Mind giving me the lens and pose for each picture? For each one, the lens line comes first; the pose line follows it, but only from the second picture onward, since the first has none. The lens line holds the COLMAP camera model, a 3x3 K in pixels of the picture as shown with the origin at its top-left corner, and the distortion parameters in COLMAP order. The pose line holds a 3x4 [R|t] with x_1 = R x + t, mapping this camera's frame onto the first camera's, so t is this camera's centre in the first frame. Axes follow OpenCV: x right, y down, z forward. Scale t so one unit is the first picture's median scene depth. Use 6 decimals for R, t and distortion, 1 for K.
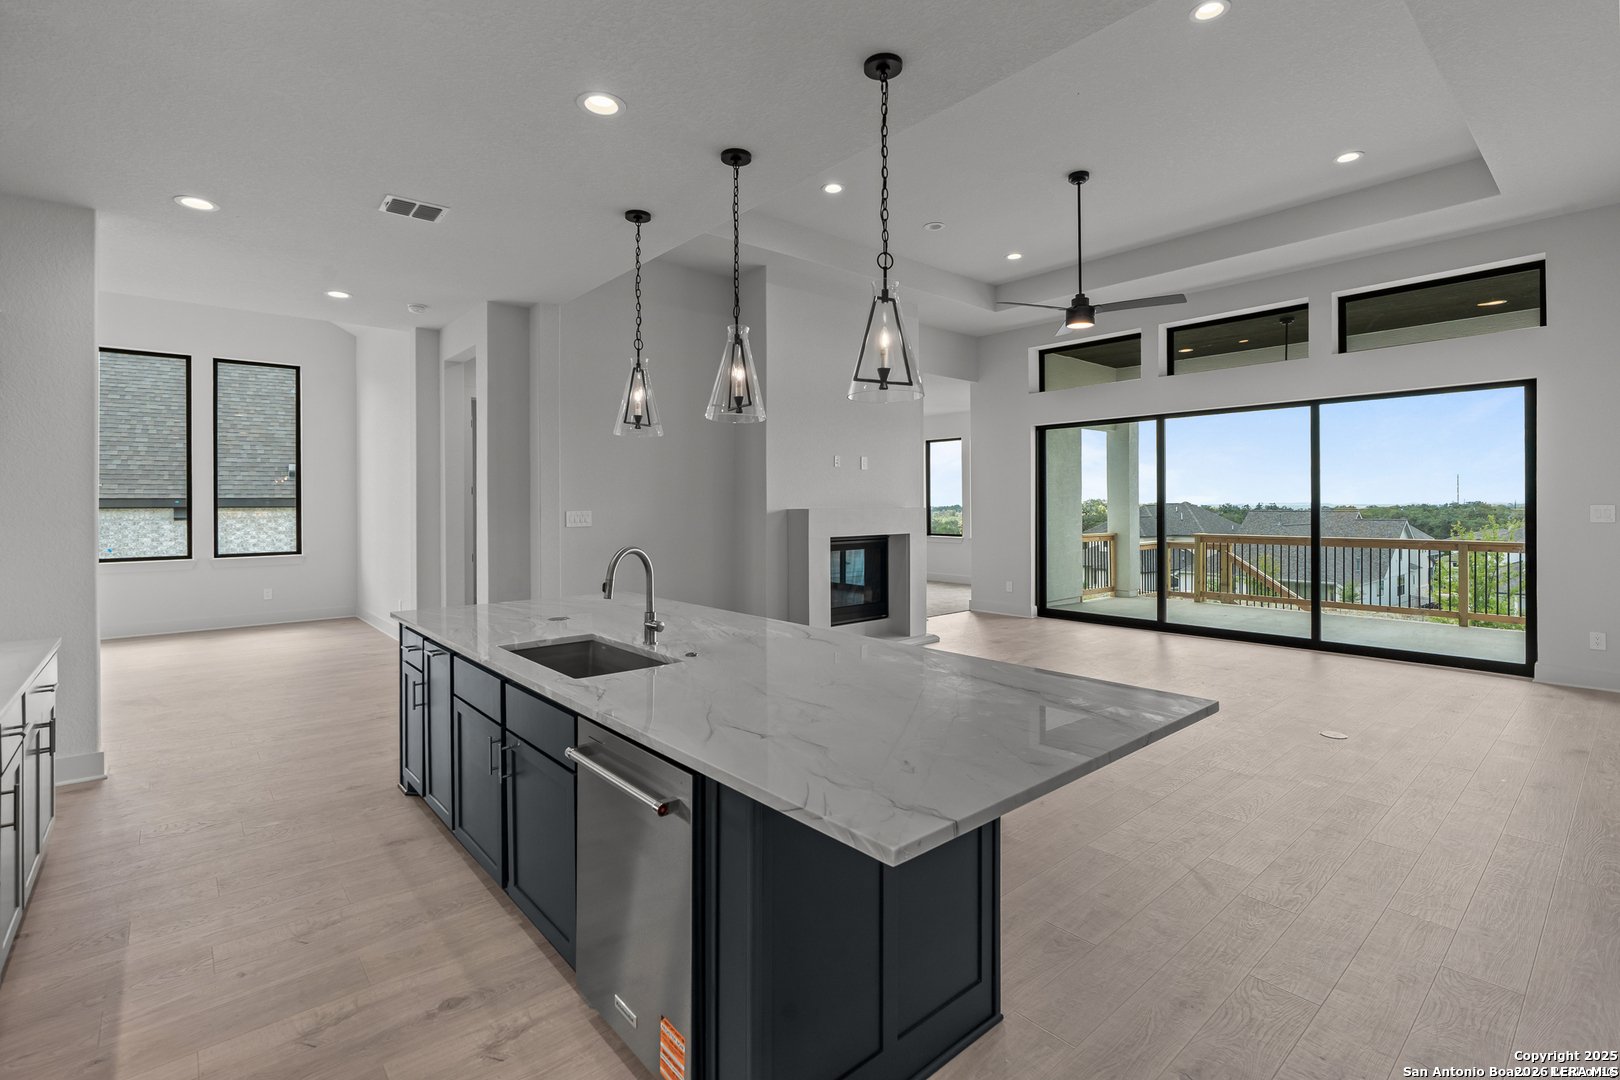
lens RADIAL K [[743.8, 0, 789.5], [0, 743.8, 515.0], [0, 0, 1]] dist [-0.008450, 0.004589]
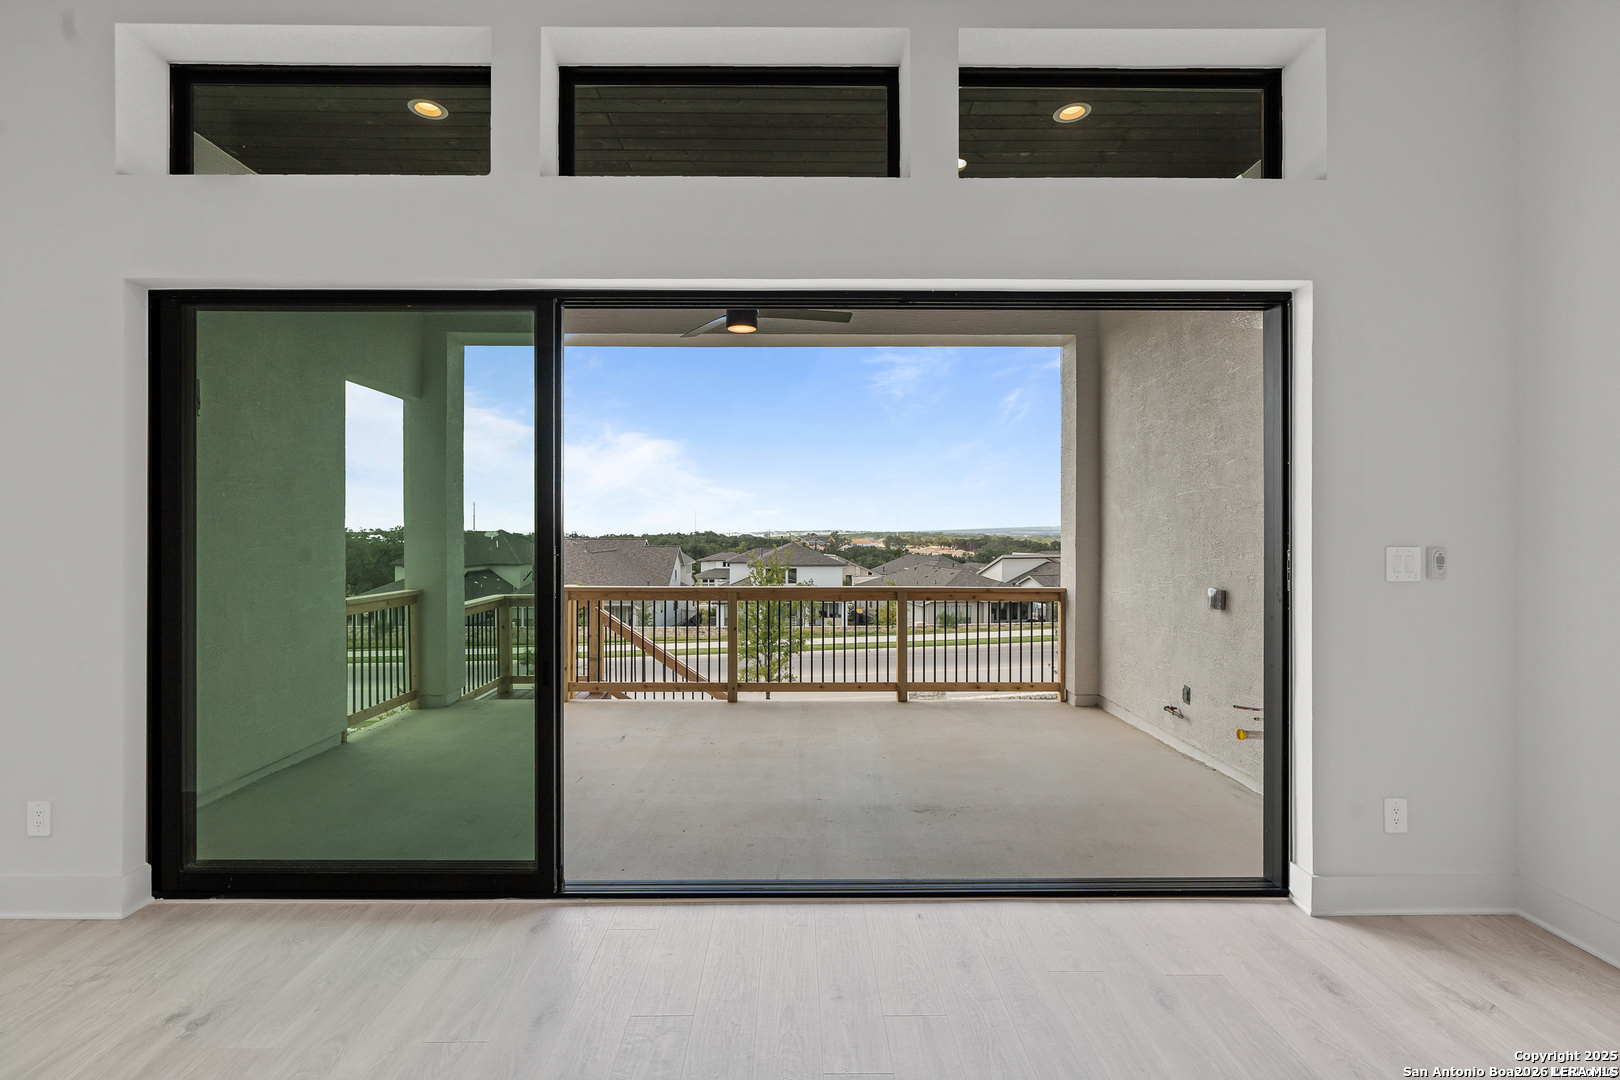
lens RADIAL K [[743.8, 0, 803.3], [0, 743.8, 530.8], [0, 0, 1]] dist [-0.008450, 0.004589]
pose [[0.631703, 0.004827, 0.775196, 0.334995], [0.007351, 0.999898, -0.012217, -0.015797], [-0.775176, 0.013416, 0.631603, 0.757132]]
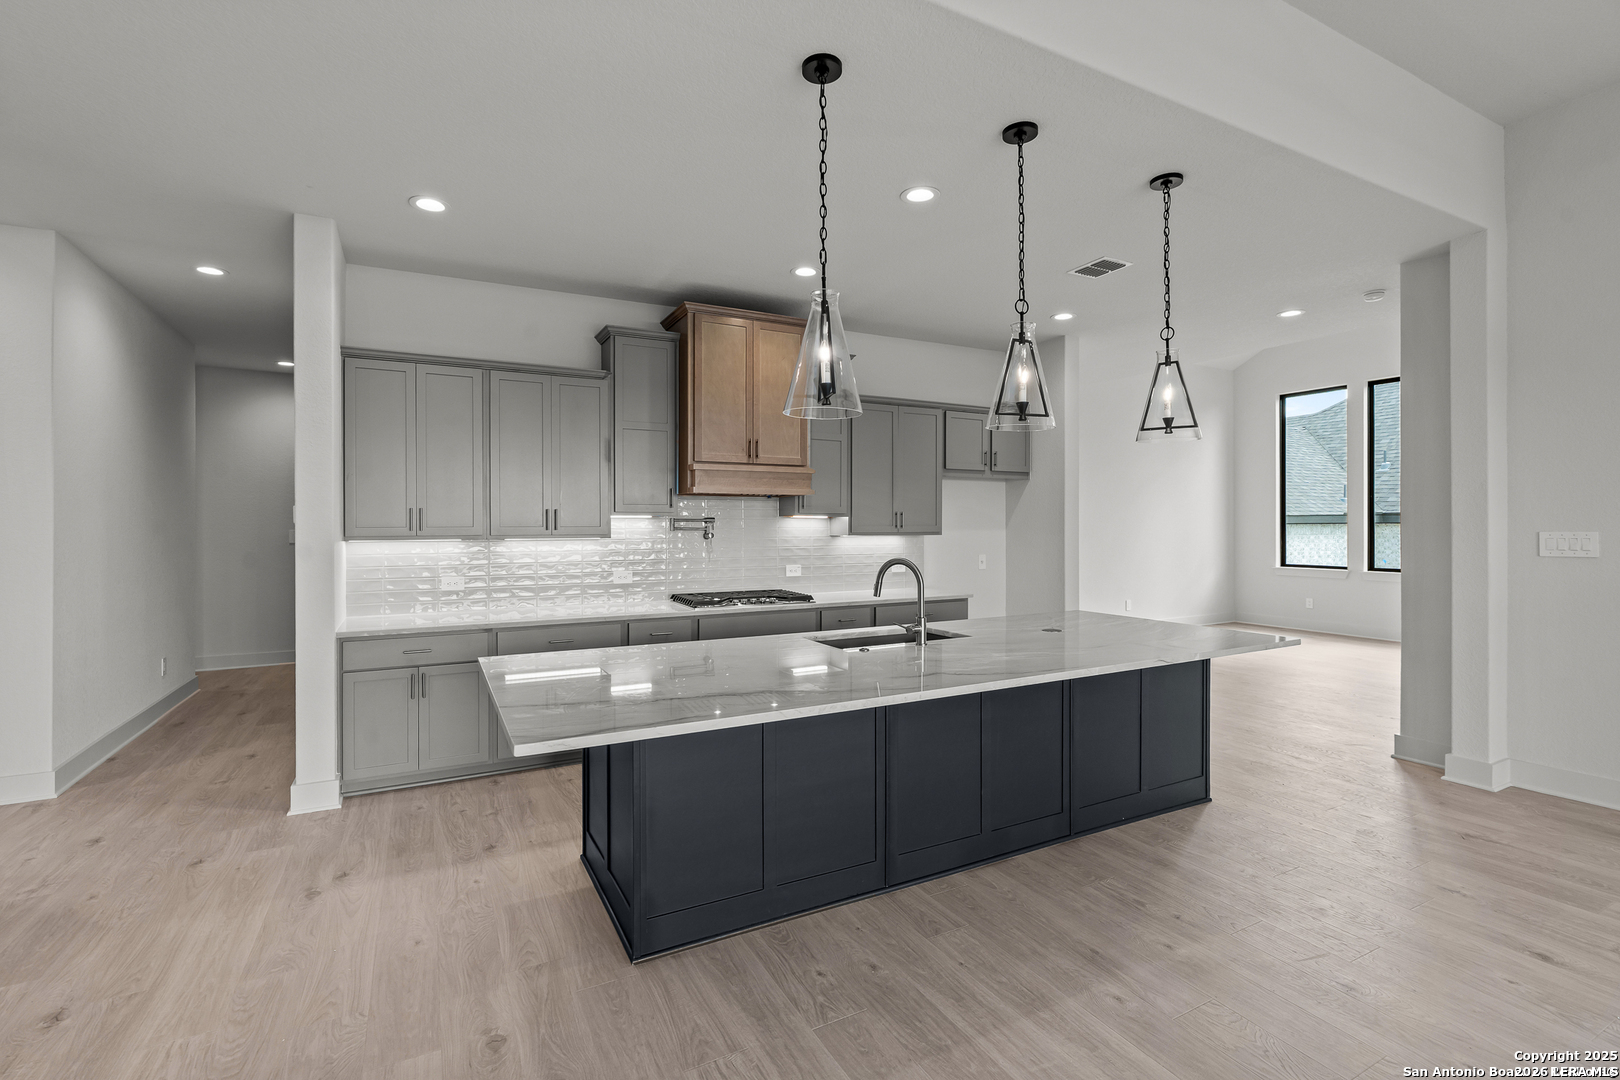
lens RADIAL K [[743.8, 0, 807.5], [0, 743.8, 520.2], [0, 0, 1]] dist [-0.008450, 0.004589]
pose [[-0.214315, 0.001624, -0.976763, 0.396476], [-0.010507, 0.999937, 0.003967, -0.009656], [0.976708, 0.011113, -0.214285, 0.436546]]
